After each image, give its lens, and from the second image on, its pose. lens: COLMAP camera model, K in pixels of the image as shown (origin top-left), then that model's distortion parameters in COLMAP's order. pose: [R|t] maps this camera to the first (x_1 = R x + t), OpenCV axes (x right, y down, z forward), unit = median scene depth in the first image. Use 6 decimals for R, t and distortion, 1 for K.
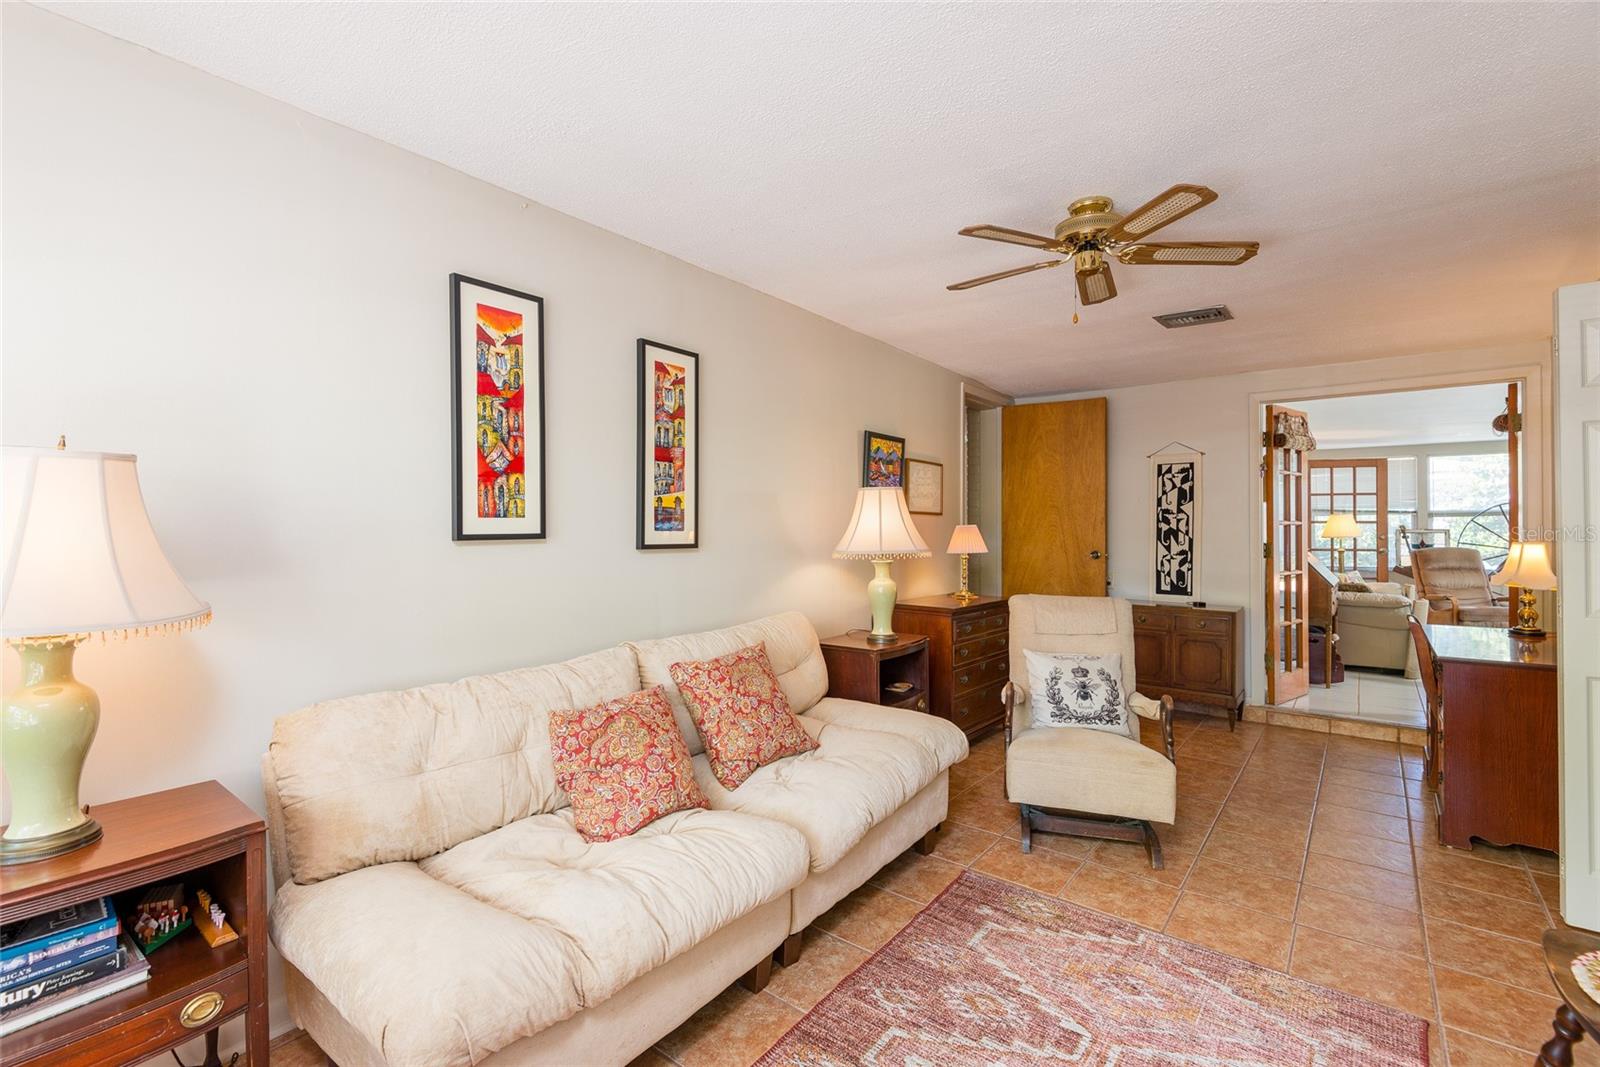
lens RADIAL K [[716.0, 0, 797.4], [0, 716.0, 529.9], [0, 0, 1]] dist [0.010143, -0.004998]
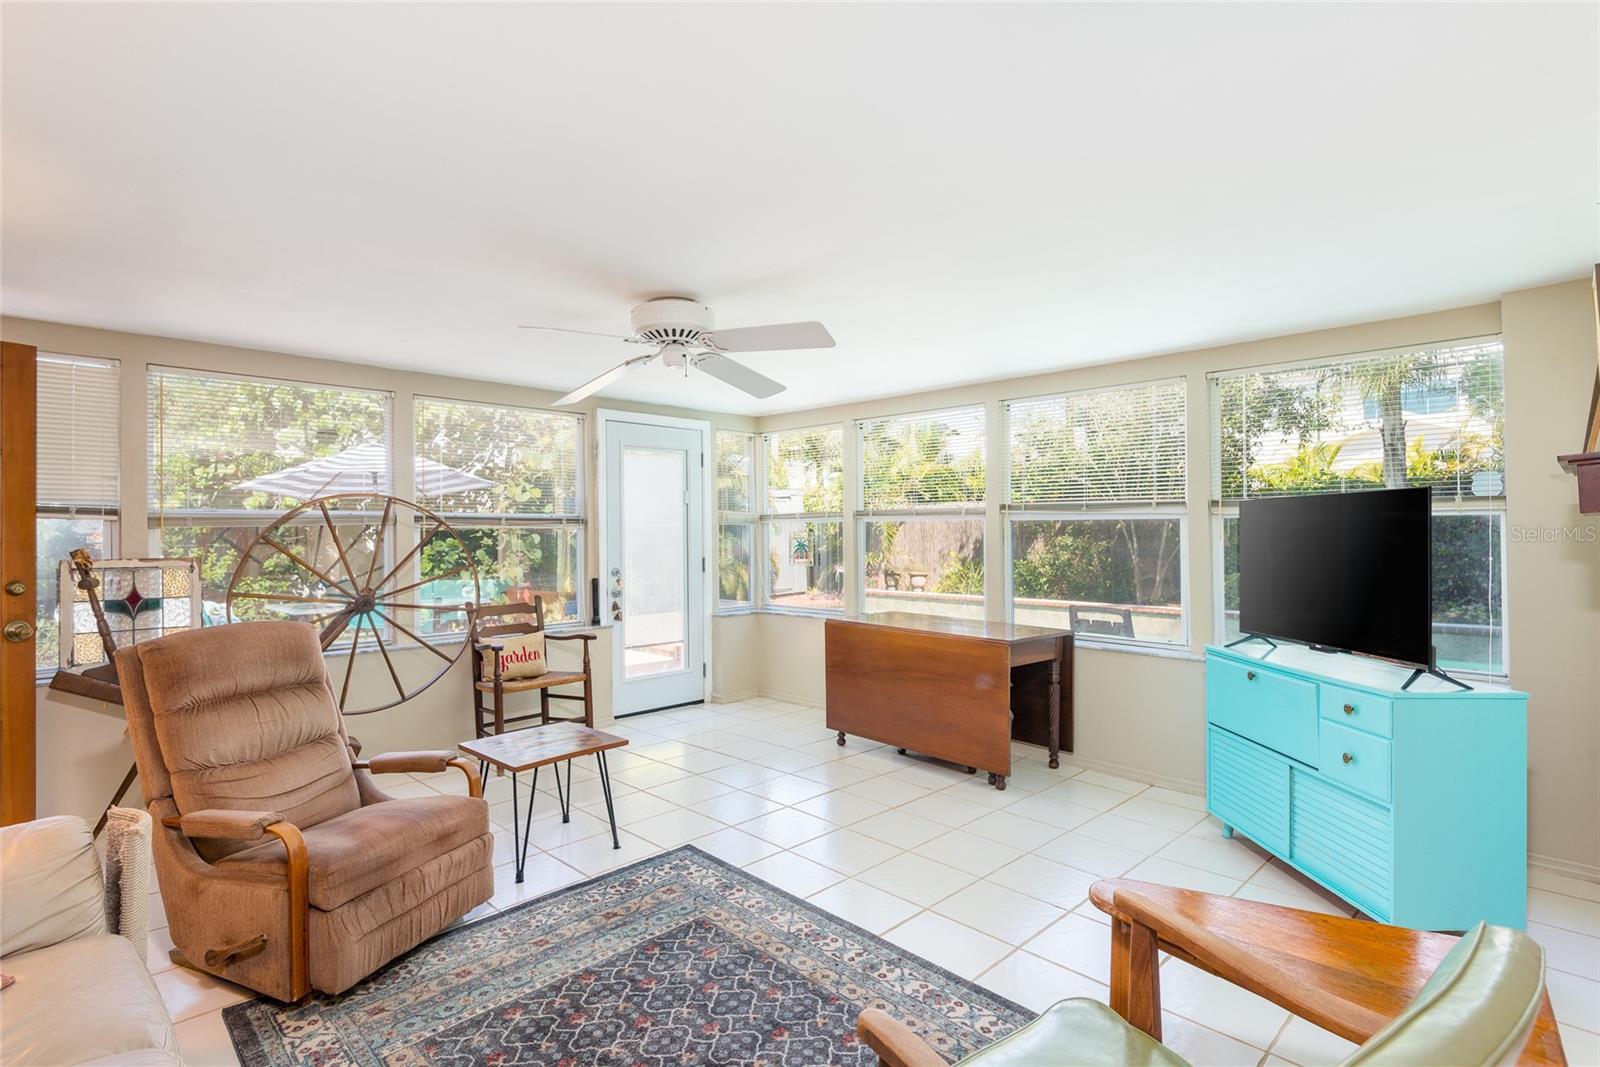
lens RADIAL K [[802.8, 0, 795.3], [0, 802.8, 532.1], [0, 0, 1]] dist [-0.003658, -0.000607]
pose [[0.127044, 0.000974, 0.991897, 0.526965], [0.006566, 0.999977, -0.001823, -0.010822], [-0.991875, 0.006744, 0.127034, 0.636972]]
